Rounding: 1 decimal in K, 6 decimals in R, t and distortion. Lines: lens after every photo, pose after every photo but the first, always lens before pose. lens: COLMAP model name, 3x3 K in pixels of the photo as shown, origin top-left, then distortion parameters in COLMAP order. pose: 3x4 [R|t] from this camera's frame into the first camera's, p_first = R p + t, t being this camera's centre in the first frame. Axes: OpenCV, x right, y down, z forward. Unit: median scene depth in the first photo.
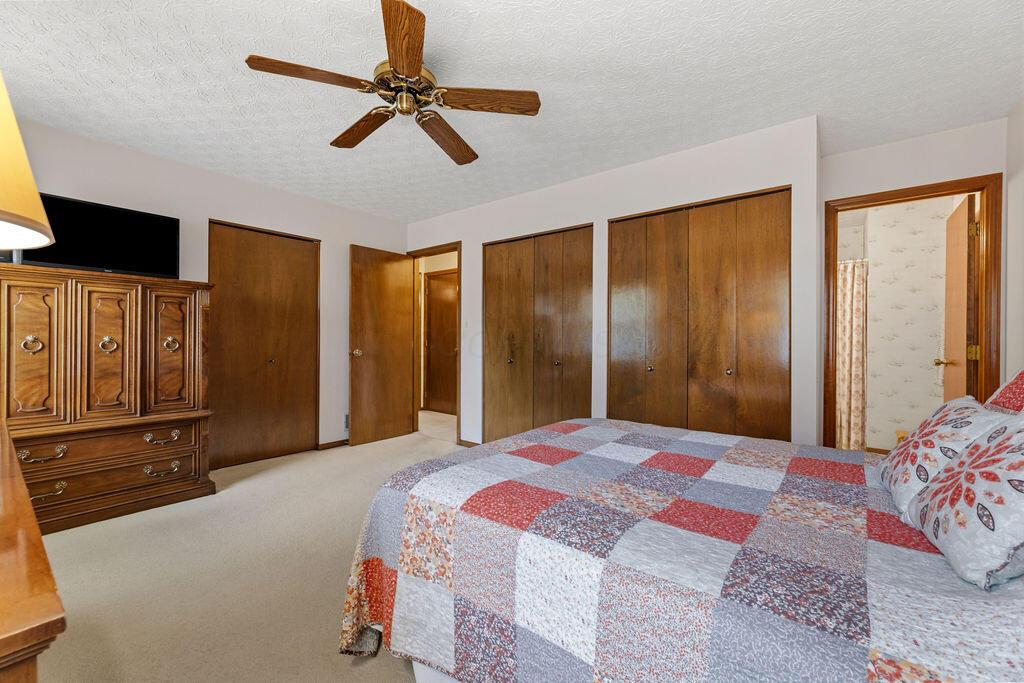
lens RADIAL K [[416.0, 0, 513.1], [0, 416.0, 345.3], [0, 0, 1]] dist [-0.001983, -0.000114]
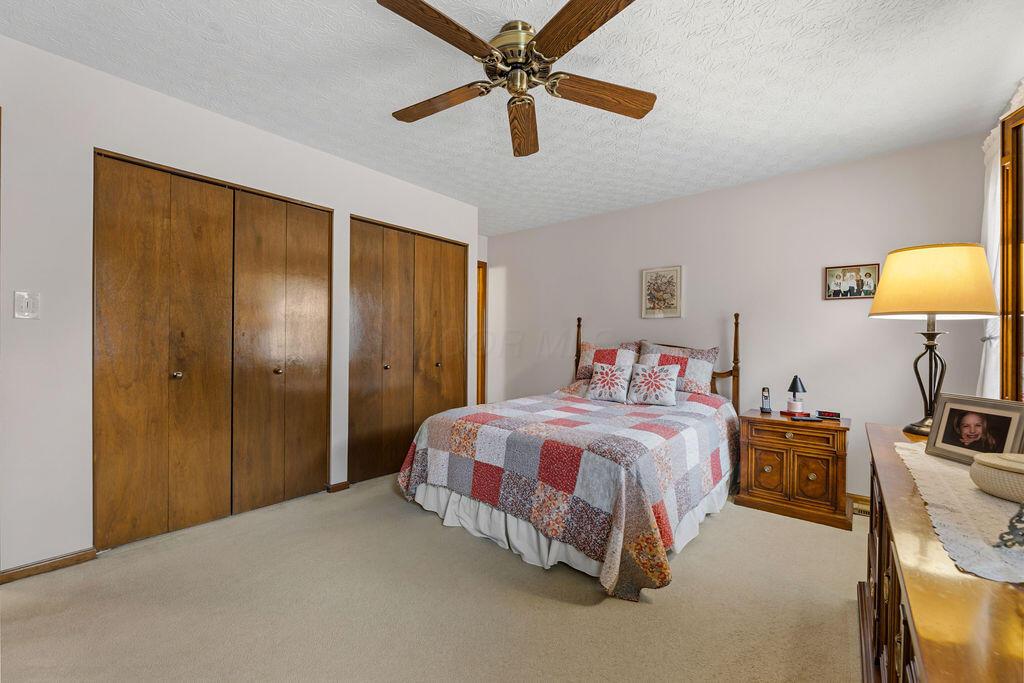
lens RADIAL K [[416.0, 0, 512.6], [0, 416.0, 342.1], [0, 0, 1]] dist [-0.001983, -0.000114]
pose [[0.027411, -0.009101, 0.999583, -0.959329], [-0.001596, 0.999957, 0.009148, -0.027757], [-0.999623, -0.001846, 0.027395, 0.819795]]
